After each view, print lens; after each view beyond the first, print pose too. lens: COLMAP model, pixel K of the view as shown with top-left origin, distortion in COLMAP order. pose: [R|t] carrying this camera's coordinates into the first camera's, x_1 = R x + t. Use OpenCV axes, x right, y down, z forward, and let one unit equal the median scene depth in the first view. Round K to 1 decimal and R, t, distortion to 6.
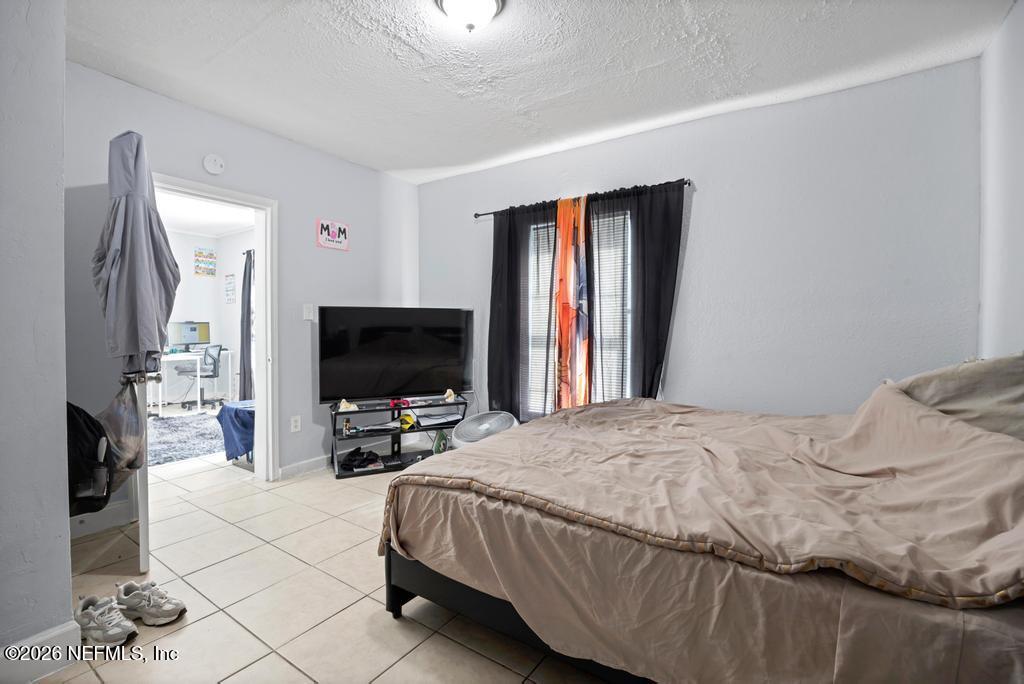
lens RADIAL K [[465.6, 0, 511.2], [0, 465.6, 341.6], [0, 0, 1]] dist [-0.001767, -0.000023]
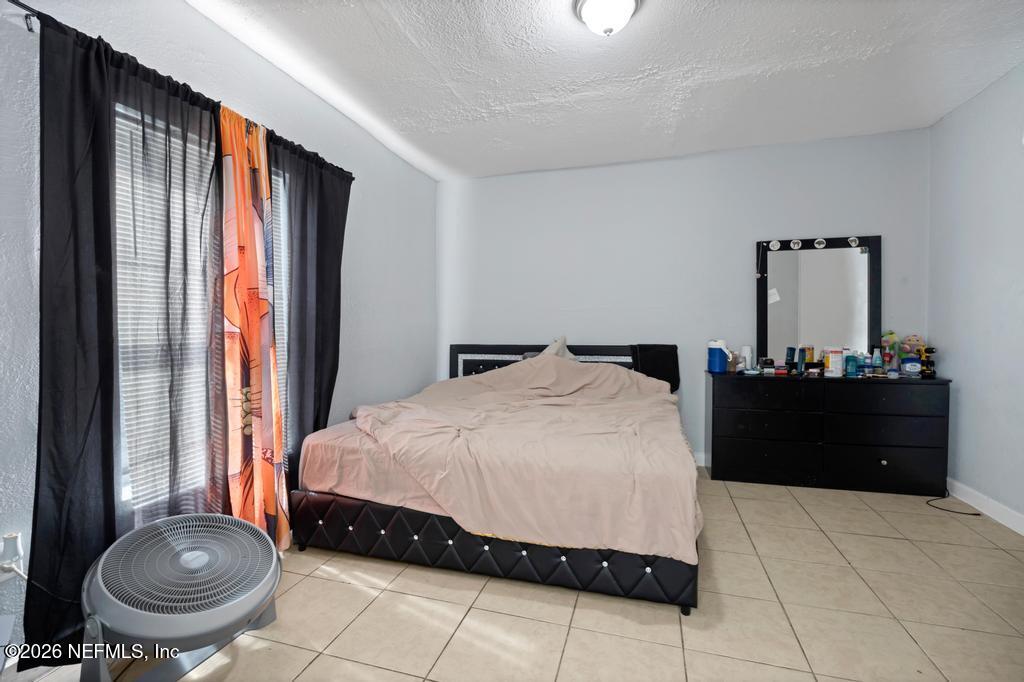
lens RADIAL K [[465.6, 0, 512.0], [0, 465.6, 335.0], [0, 0, 1]] dist [-0.001767, -0.000023]
pose [[-0.304554, -0.017667, 0.952331, -0.549706], [0.013789, 0.999641, 0.022955, -0.029732], [-0.952395, 0.020123, -0.304202, 0.832896]]
